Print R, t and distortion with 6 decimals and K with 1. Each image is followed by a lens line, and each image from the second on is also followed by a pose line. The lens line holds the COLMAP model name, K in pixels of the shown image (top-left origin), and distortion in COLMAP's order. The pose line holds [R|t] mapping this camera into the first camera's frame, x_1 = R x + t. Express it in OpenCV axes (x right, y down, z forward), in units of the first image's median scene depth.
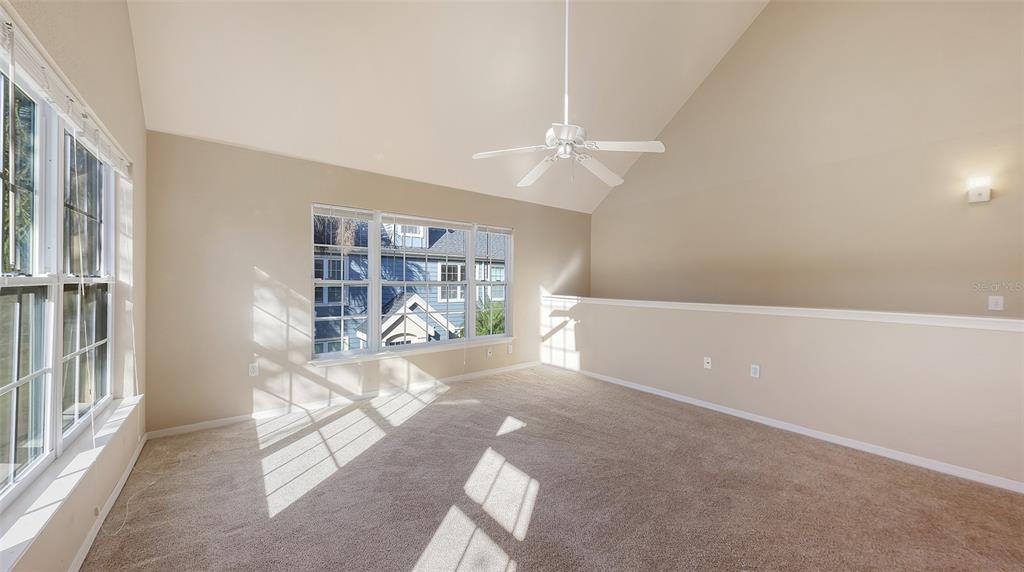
lens RADIAL K [[355.1, 0, 509.1], [0, 355.1, 282.5], [0, 0, 1]] dist [-0.001416, -0.000261]
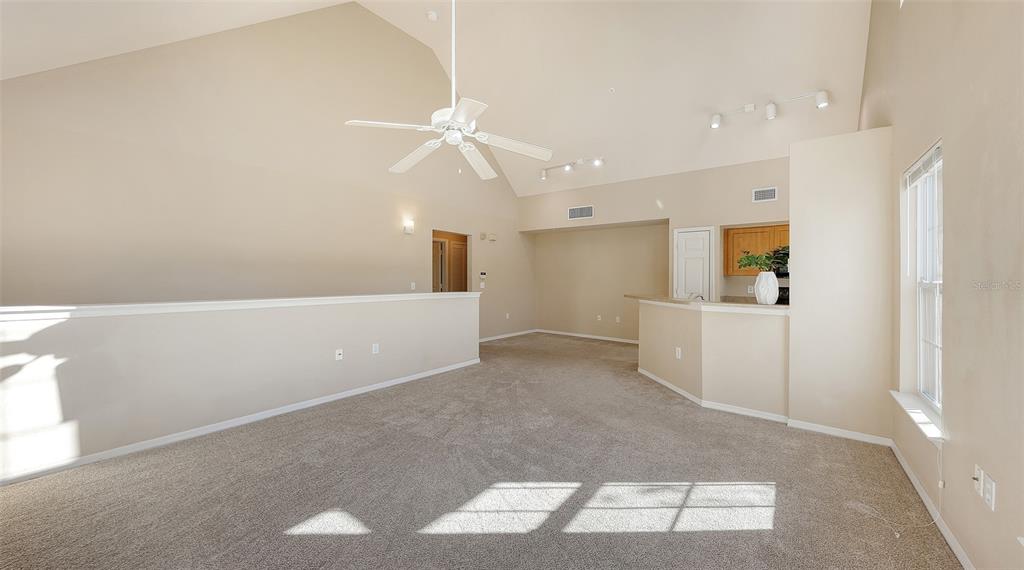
lens RADIAL K [[356.5, 0, 525.0], [0, 356.5, 265.5], [0, 0, 1]] dist [-0.000671, -0.000091]
pose [[-0.242120, 0.024123, 0.969946, -0.413983], [-0.011991, 0.999540, -0.027852, -0.005847], [-0.970172, -0.018375, -0.241720, 0.536194]]
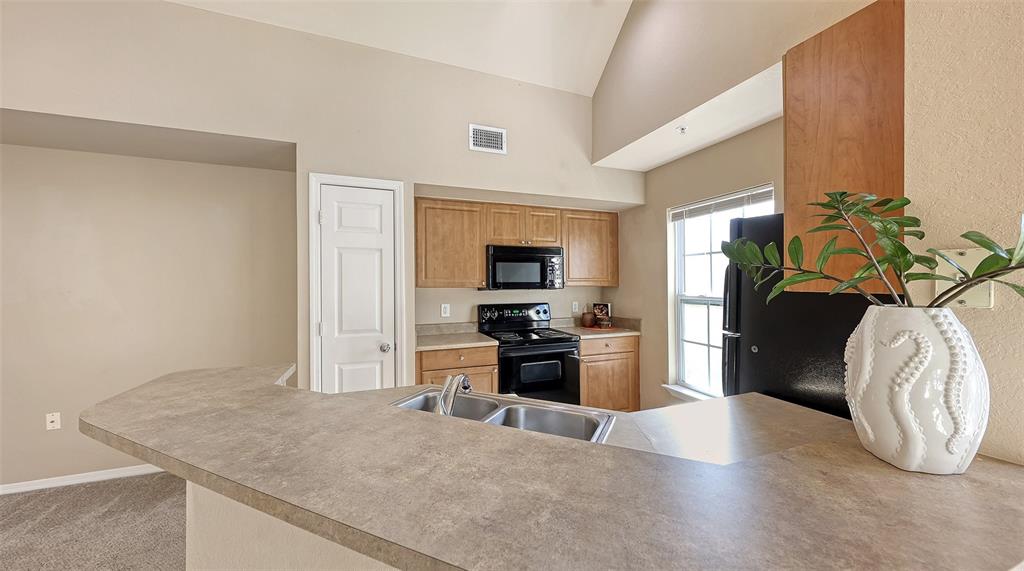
lens RADIAL K [[361.0, 0, 510.5], [0, 361.0, 287.8], [0, 0, 1]] dist [-0.000194, -0.000084]
pose [[-0.949741, -0.000691, 0.313036, 0.239156], [0.000279, 0.999995, 0.003052, -0.015423], [-0.313037, 0.002986, -0.949736, 0.125915]]
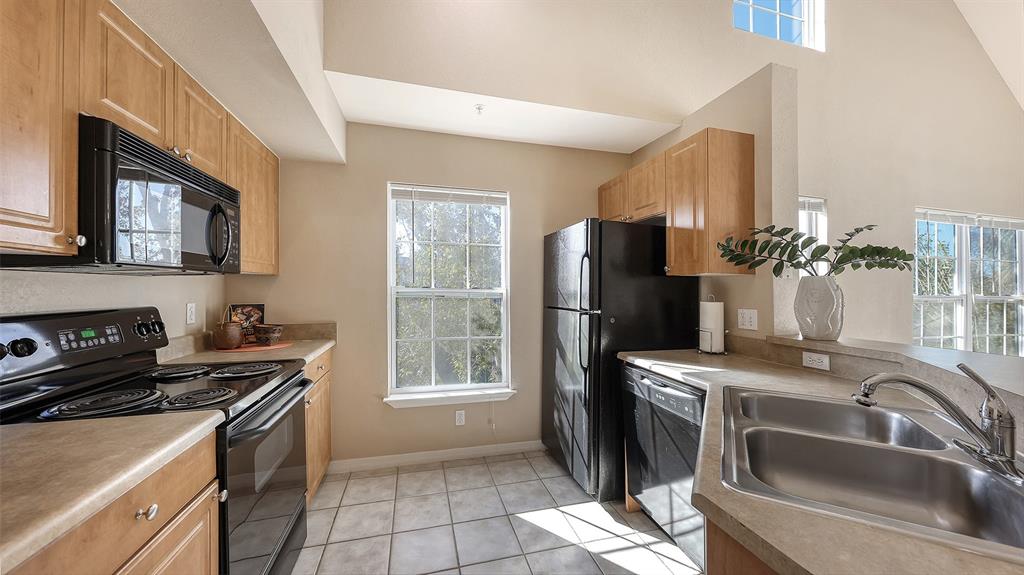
lens RADIAL K [[361.1, 0, 512.0], [0, 361.1, 287.5], [0, 0, 1]] dist [-0.000455, -0.000084]
pose [[-0.392491, -0.013835, -0.919652, 0.579571], [-0.013611, 0.999865, -0.009232, 0.000853], [0.919655, 0.008894, -0.392626, -0.203936]]
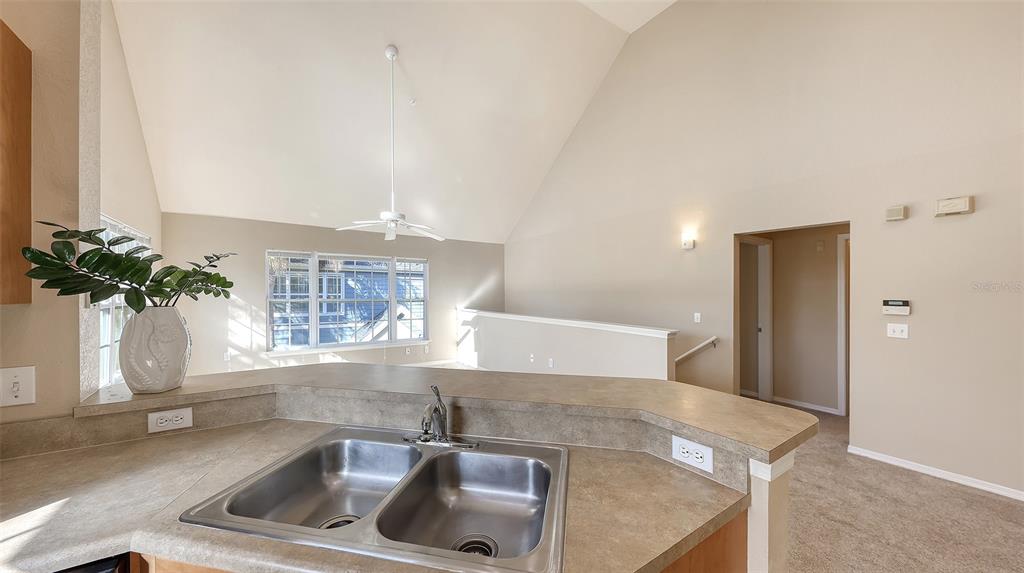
lens RADIAL K [[355.1, 0, 509.1], [0, 355.1, 283.0], [0, 0, 1]] dist [-0.001416, -0.000261]
pose [[0.997256, 0.000175, -0.074025, 0.417794], [-0.002109, 0.999659, -0.026046, -0.027830], [0.073995, 0.026131, 0.996916, -0.306921]]
